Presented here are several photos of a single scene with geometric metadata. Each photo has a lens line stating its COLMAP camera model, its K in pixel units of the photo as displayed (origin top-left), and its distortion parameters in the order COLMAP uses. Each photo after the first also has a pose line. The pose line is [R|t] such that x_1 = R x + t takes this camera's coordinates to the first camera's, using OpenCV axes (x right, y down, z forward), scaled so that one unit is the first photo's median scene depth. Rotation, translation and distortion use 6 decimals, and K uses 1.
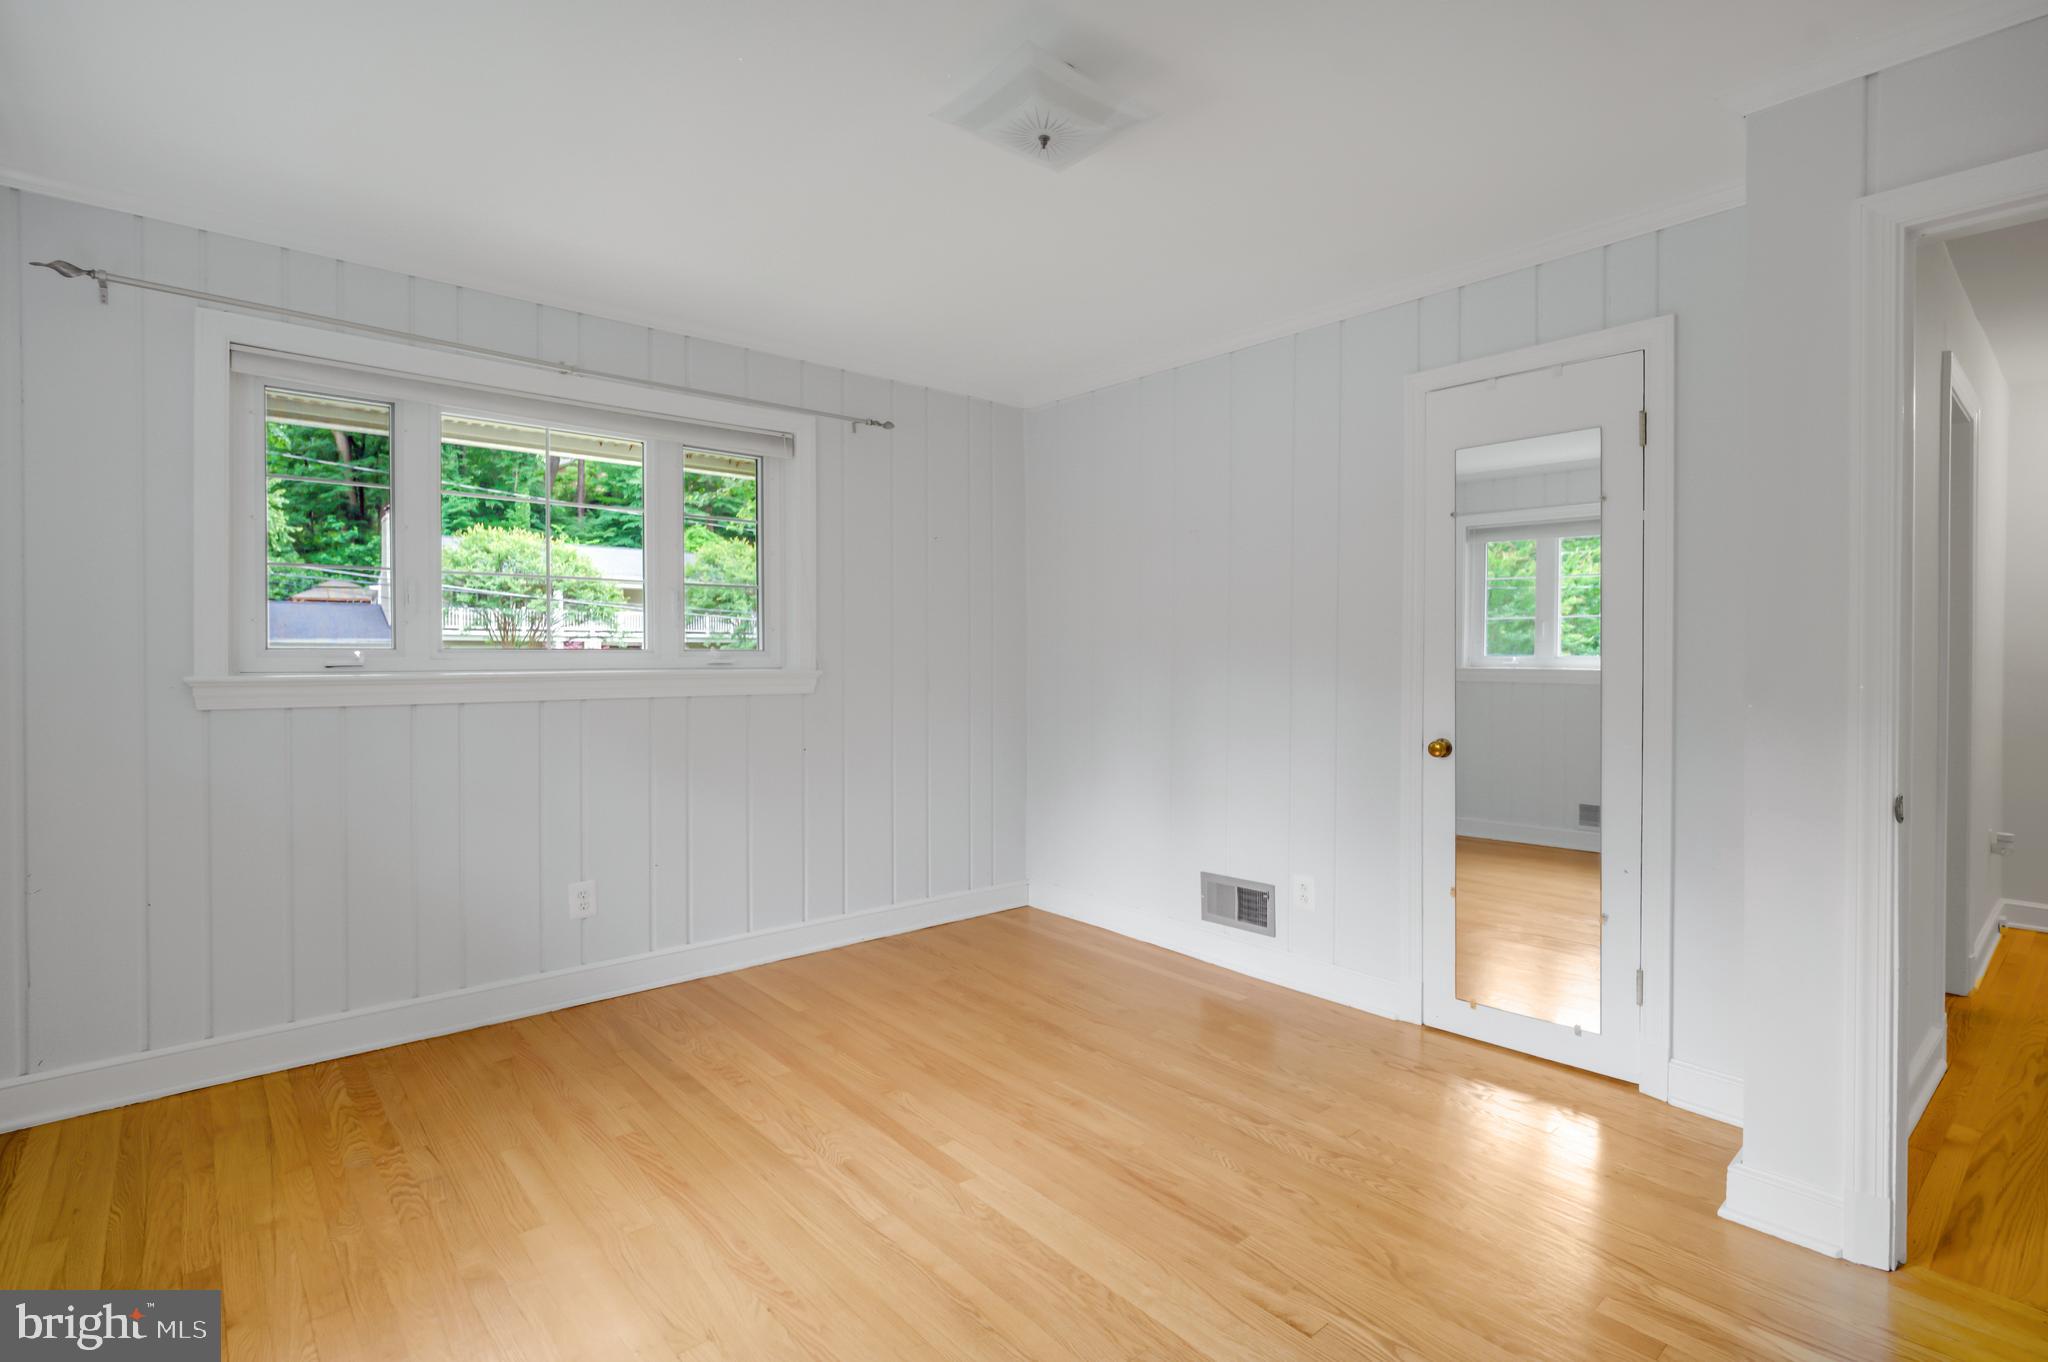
lens RADIAL K [[954.9, 0, 1018.4], [0, 954.9, 665.4], [0, 0, 1]] dist [0.013662, -0.011221]
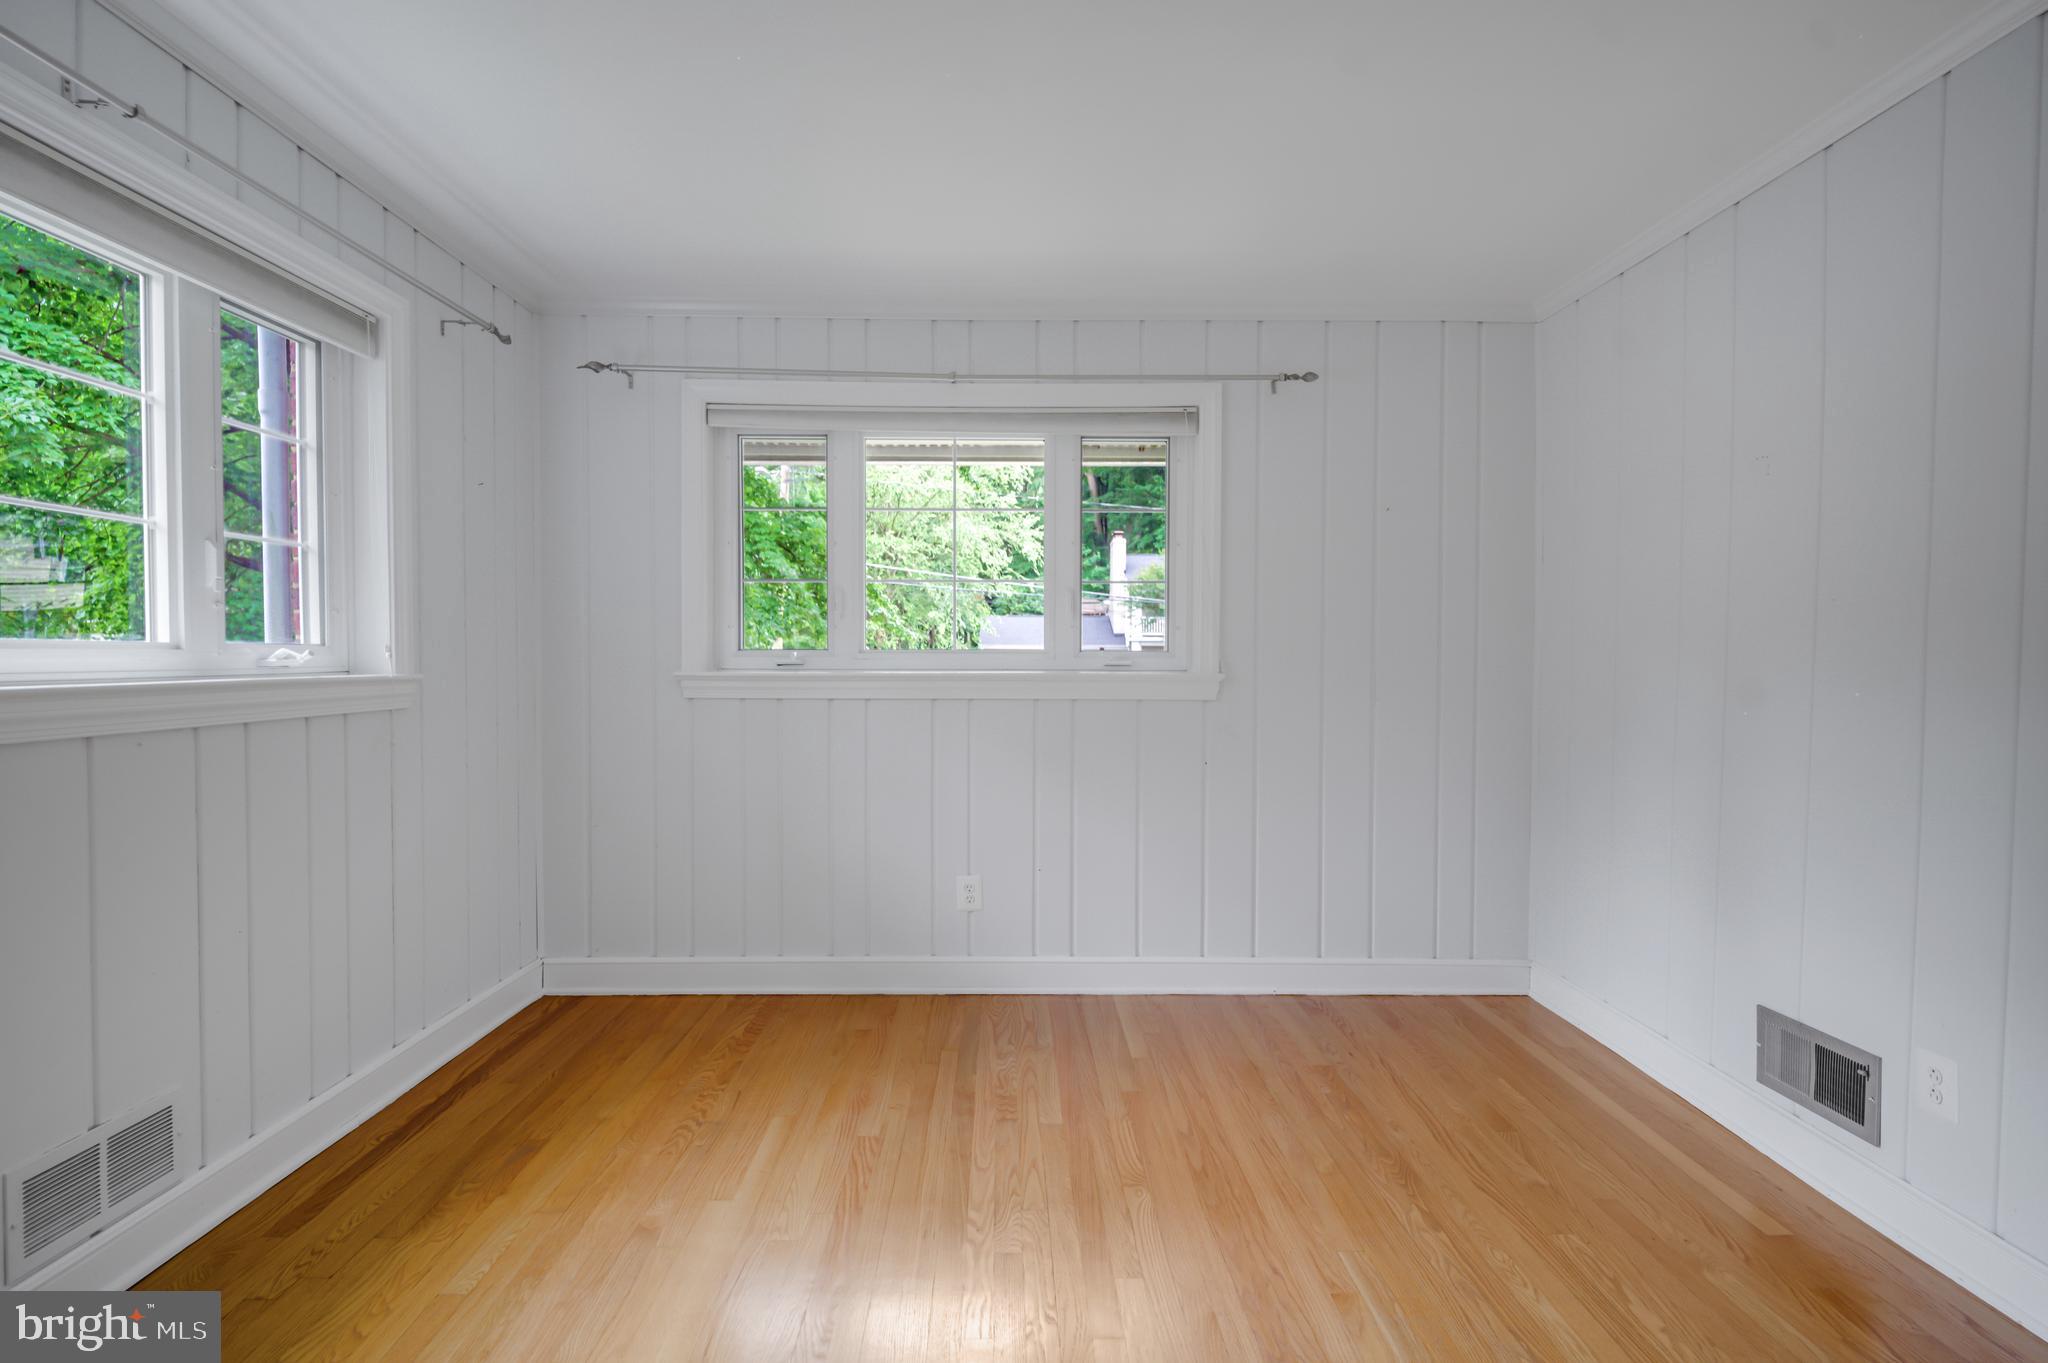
lens RADIAL K [[964.8, 0, 1024.0], [0, 964.8, 681.5], [0, 0, 1]] dist [0.015641, -0.013957]
pose [[0.771906, 0.017469, -0.635496, 0.274327], [-0.009897, 0.999831, 0.015463, 0.000613], [0.635659, -0.005646, 0.771949, 0.263872]]
